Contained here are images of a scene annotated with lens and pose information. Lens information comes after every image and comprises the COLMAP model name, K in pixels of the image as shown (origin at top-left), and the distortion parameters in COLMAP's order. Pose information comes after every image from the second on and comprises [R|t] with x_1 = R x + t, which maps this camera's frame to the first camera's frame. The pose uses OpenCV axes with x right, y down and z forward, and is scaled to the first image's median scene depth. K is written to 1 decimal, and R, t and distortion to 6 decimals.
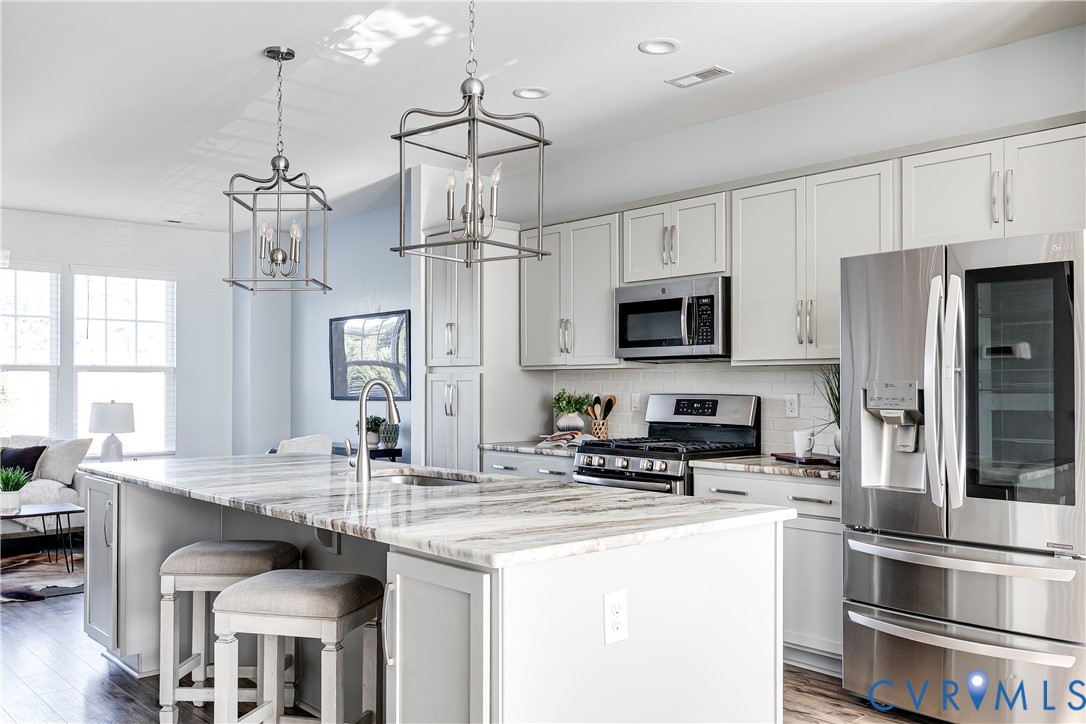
lens RADIAL K [[934.1, 0, 542.3], [0, 934.1, 380.8], [0, 0, 1]] dist [0.013465, -0.000995]
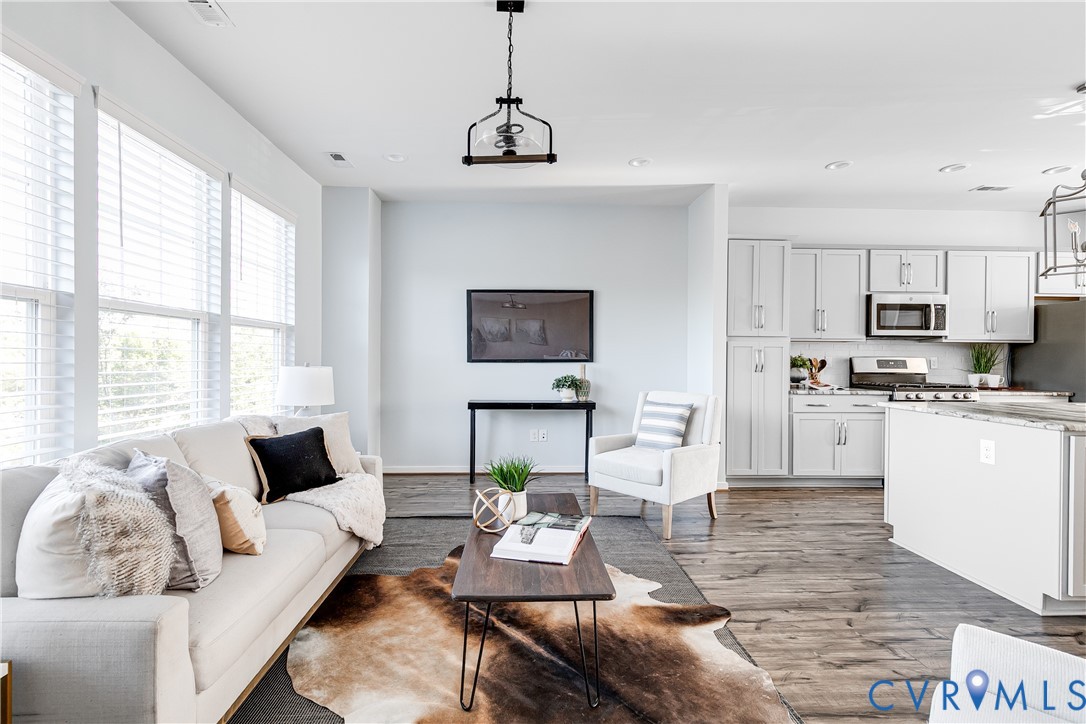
lens RADIAL K [[495.6, 0, 531.0], [0, 495.6, 362.5], [0, 0, 1]] dist [0.002126, -0.000332]
pose [[0.639076, -0.000192, 0.769144, -1.078273], [-0.010103, 0.999912, 0.008645, 0.024791], [-0.769078, -0.013296, 0.639017, 0.960361]]
